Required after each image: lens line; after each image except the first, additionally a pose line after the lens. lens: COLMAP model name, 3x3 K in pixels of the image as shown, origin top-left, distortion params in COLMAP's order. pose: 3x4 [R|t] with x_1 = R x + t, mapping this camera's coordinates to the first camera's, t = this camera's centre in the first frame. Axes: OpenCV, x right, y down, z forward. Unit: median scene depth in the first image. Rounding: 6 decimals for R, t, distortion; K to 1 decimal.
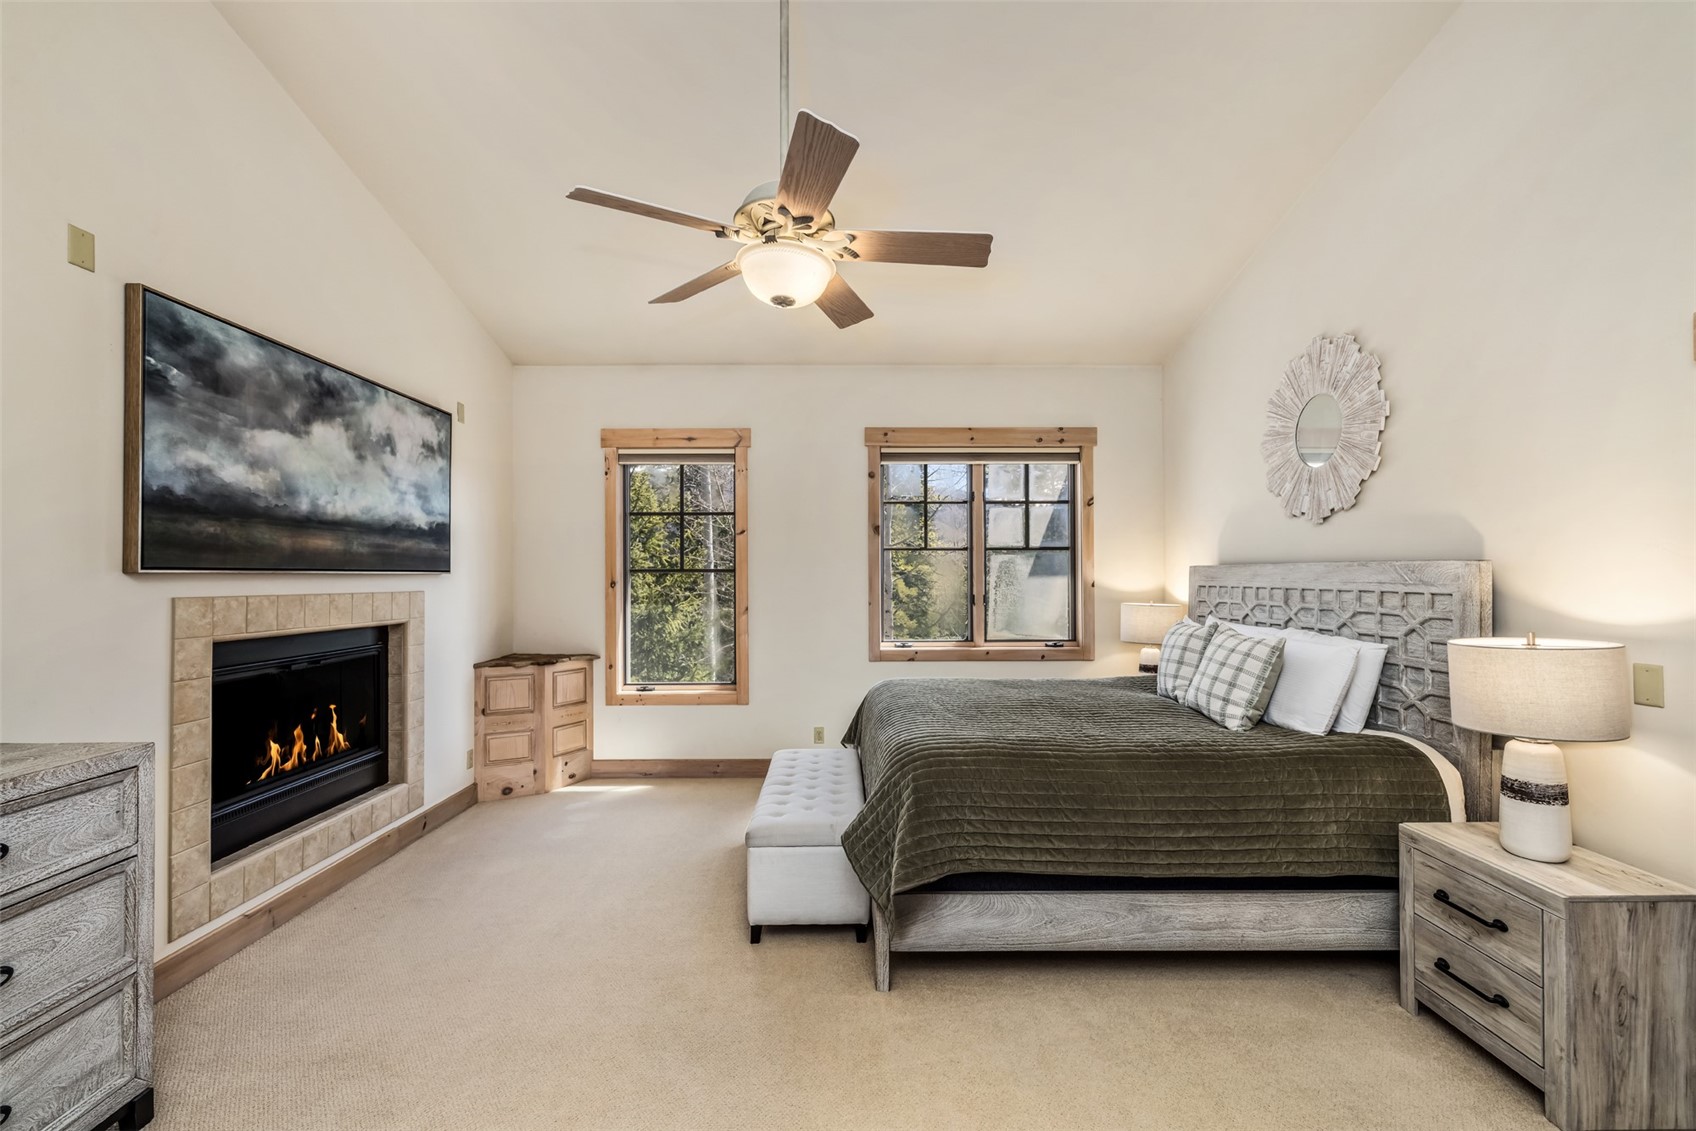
lens RADIAL K [[709.8, 0, 848.5], [0, 709.8, 568.4], [0, 0, 1]] dist [0.002406, 0.000030]
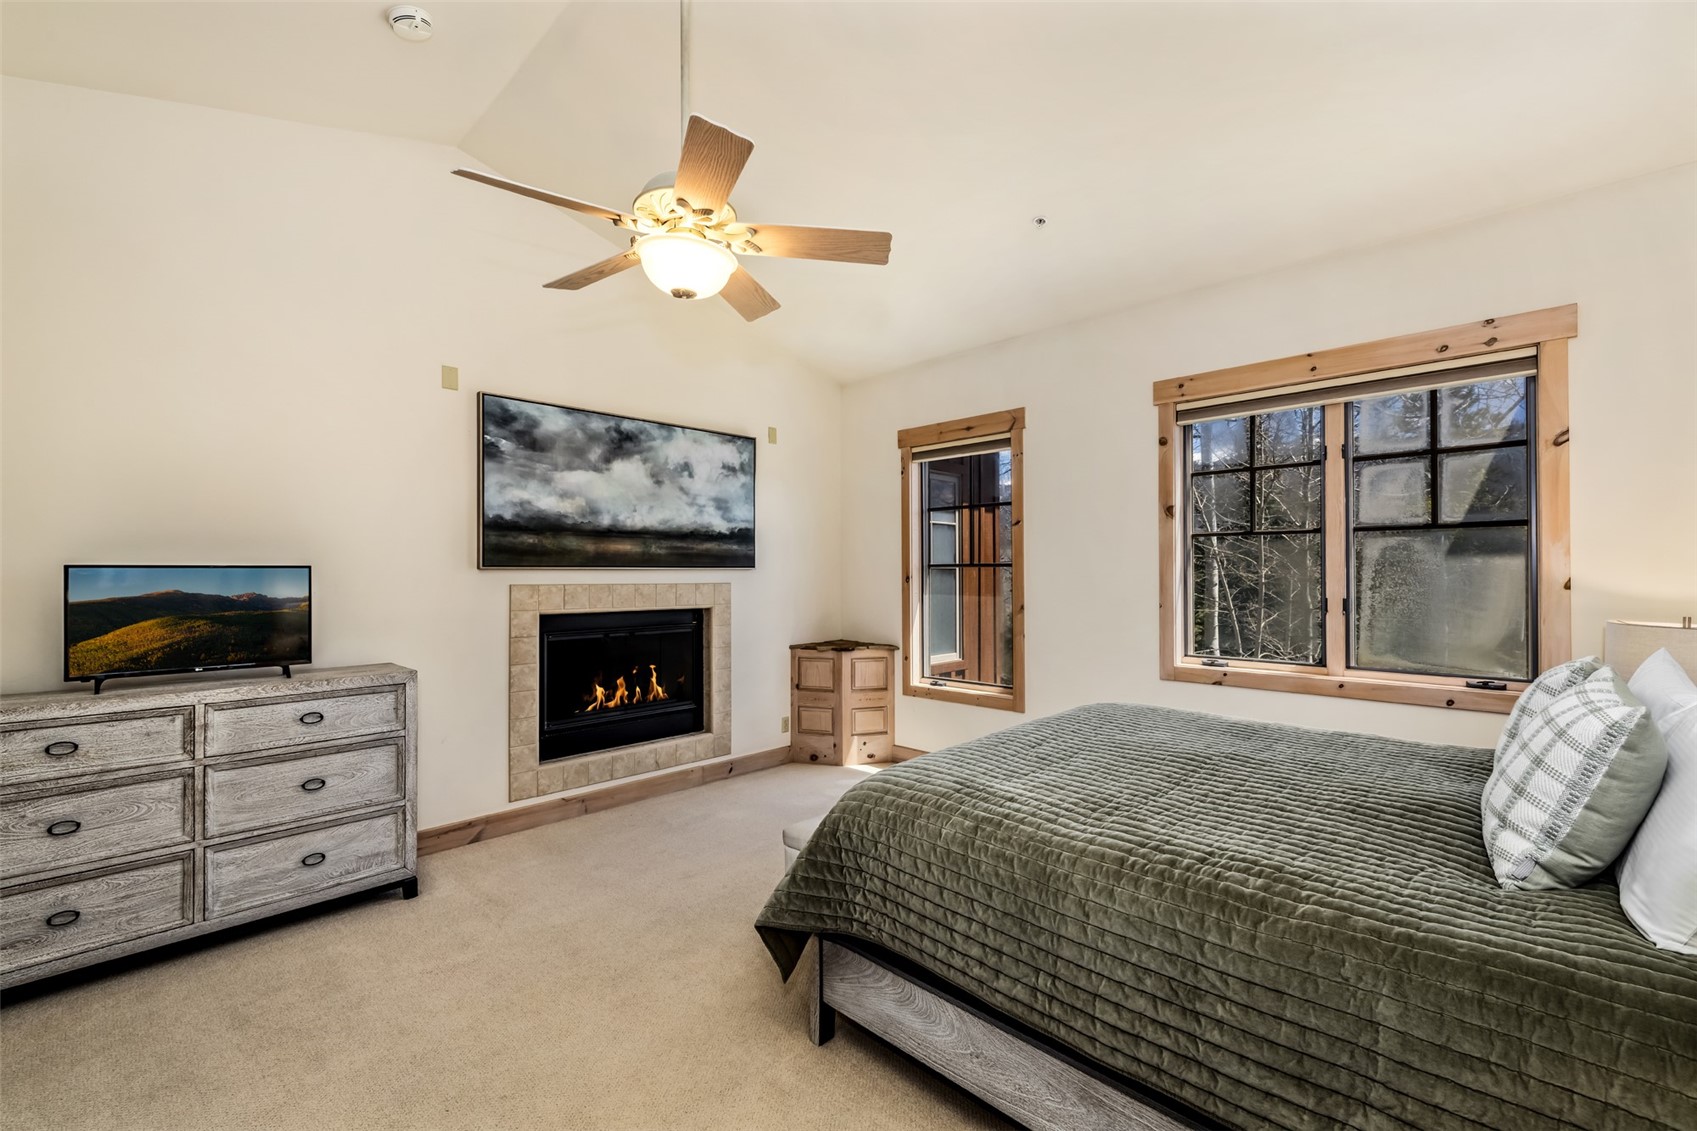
lens RADIAL K [[714.7, 0, 848.5], [0, 714.7, 565.5], [0, 0, 1]] dist [0.002041, 0.000096]
pose [[0.707757, -0.007014, -0.706421, 0.528667], [0.008224, 0.999965, -0.001689, 0.005775], [0.706408, -0.004614, 0.707790, 0.305389]]
